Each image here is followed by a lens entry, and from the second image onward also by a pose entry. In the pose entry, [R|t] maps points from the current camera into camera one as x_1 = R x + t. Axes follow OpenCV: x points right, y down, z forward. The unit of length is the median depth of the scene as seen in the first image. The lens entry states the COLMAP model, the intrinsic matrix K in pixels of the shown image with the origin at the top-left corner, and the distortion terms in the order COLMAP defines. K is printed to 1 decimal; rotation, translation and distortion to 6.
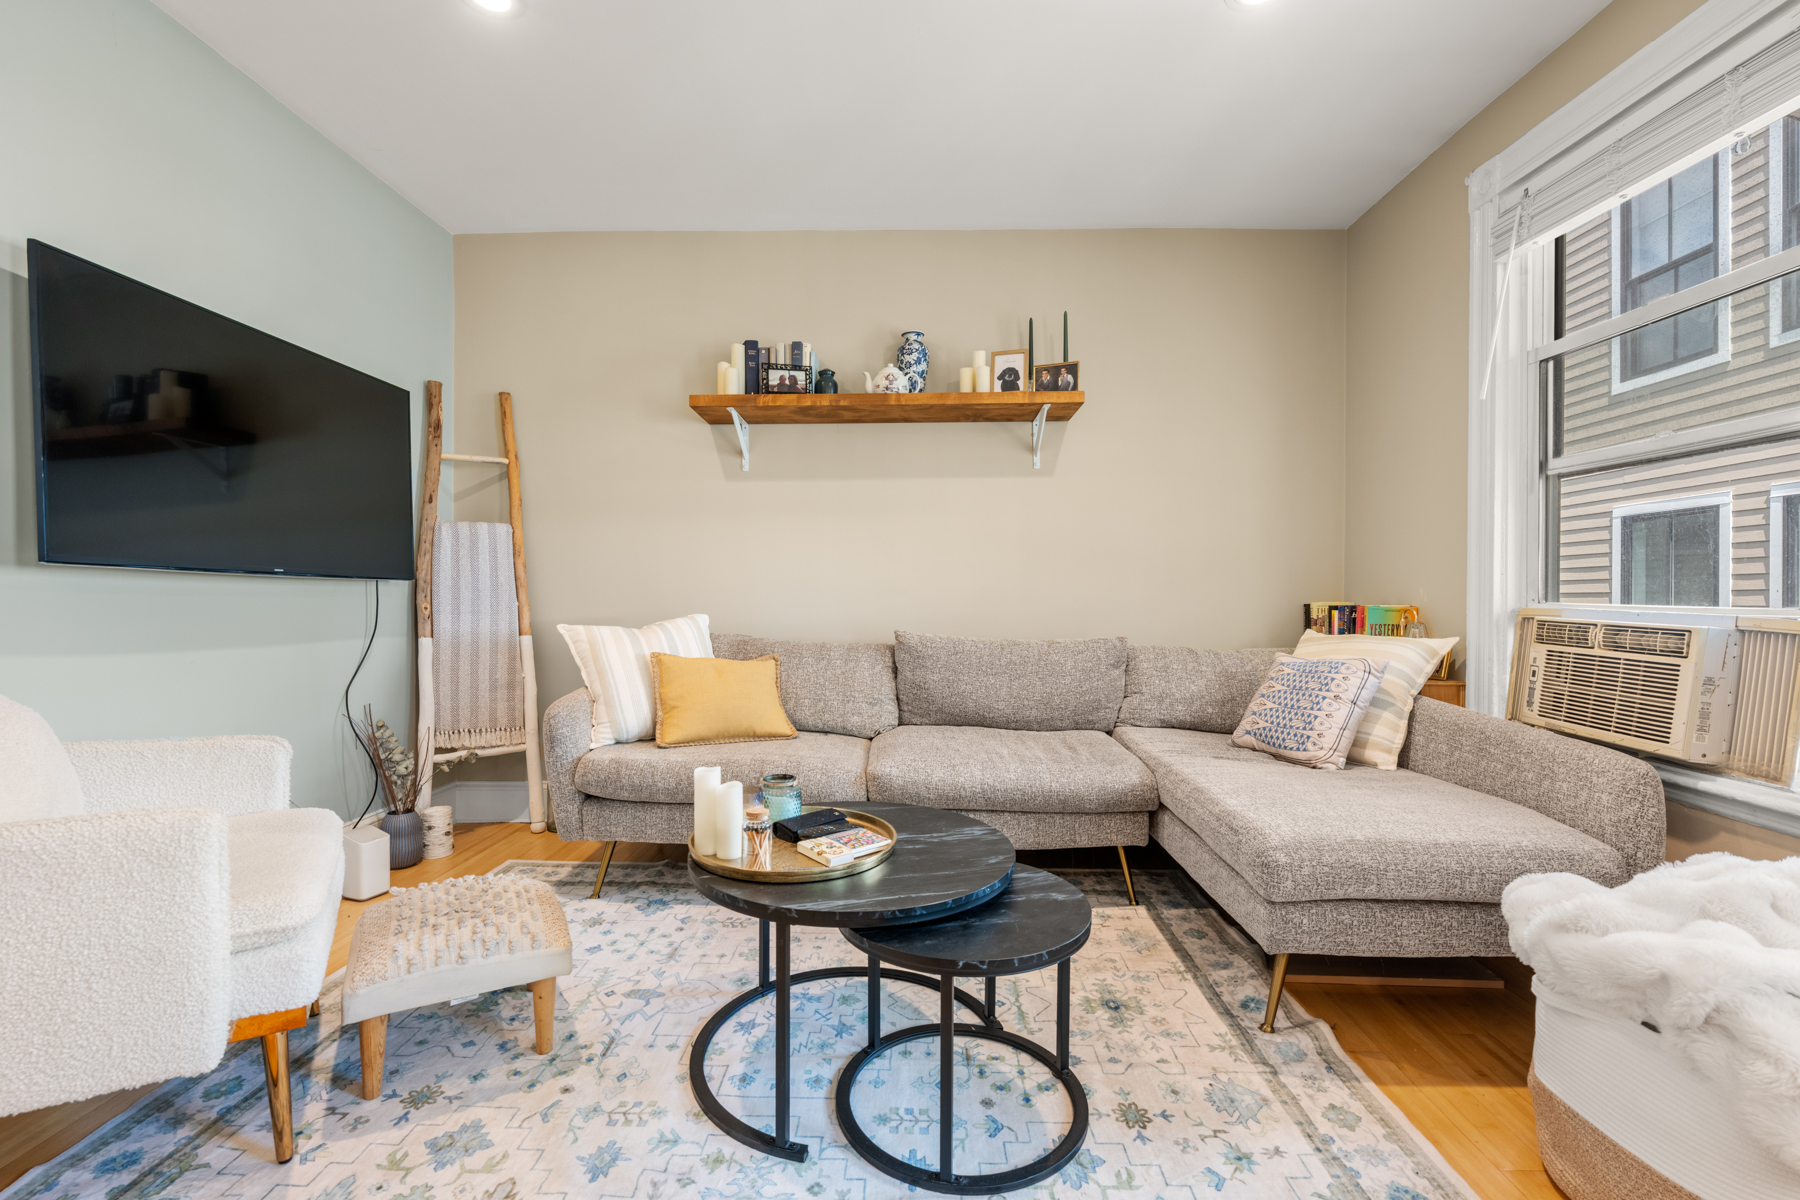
lens RADIAL K [[788.1, 0, 897.5], [0, 788.1, 610.6], [0, 0, 1]] dist [0.000341, 0.000069]
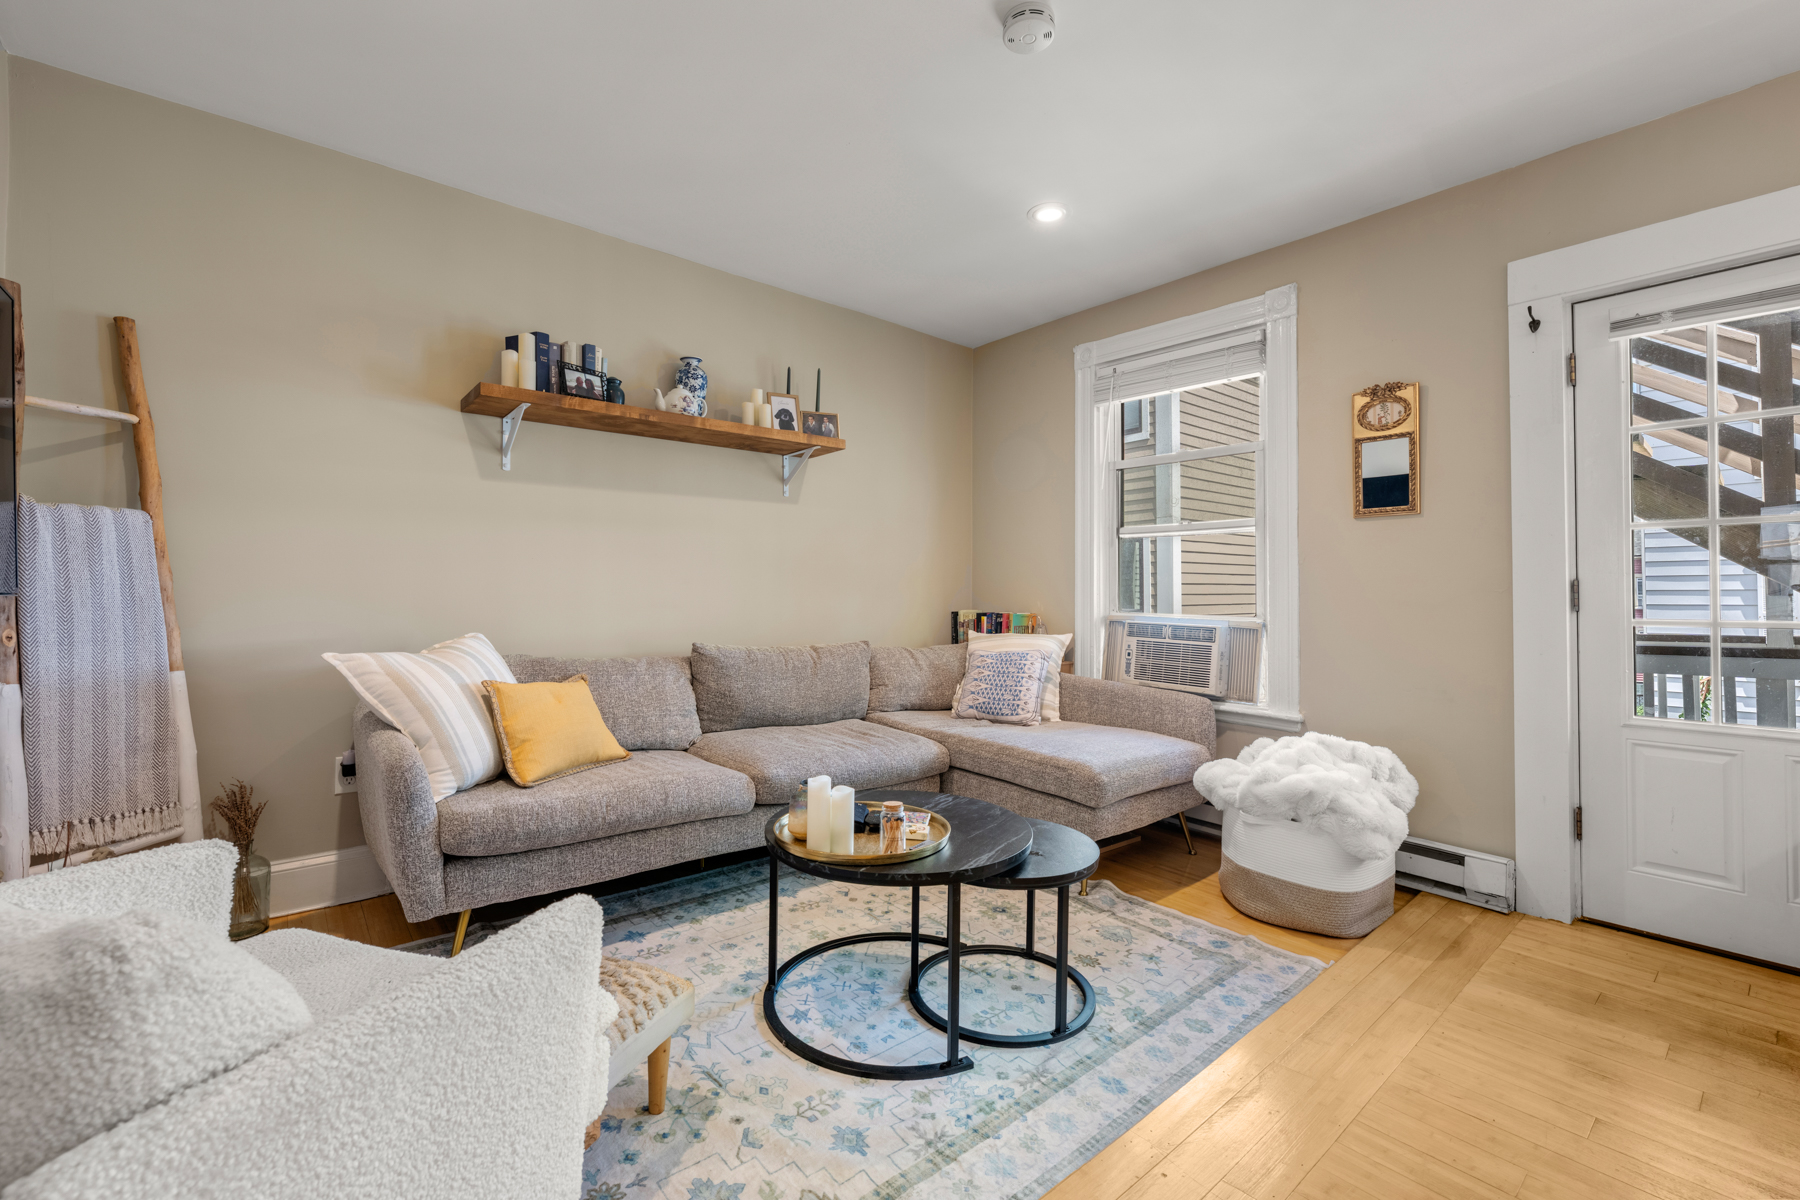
lens RADIAL K [[765.8, 0, 902.5], [0, 765.8, 590.7], [0, 0, 1]] dist [0.000248, -0.000410]
pose [[0.745710, 0.005010, 0.666252, -0.476251], [0.009321, 0.999795, -0.017951, -0.023371], [-0.666205, 0.019596, 0.745511, 0.063559]]
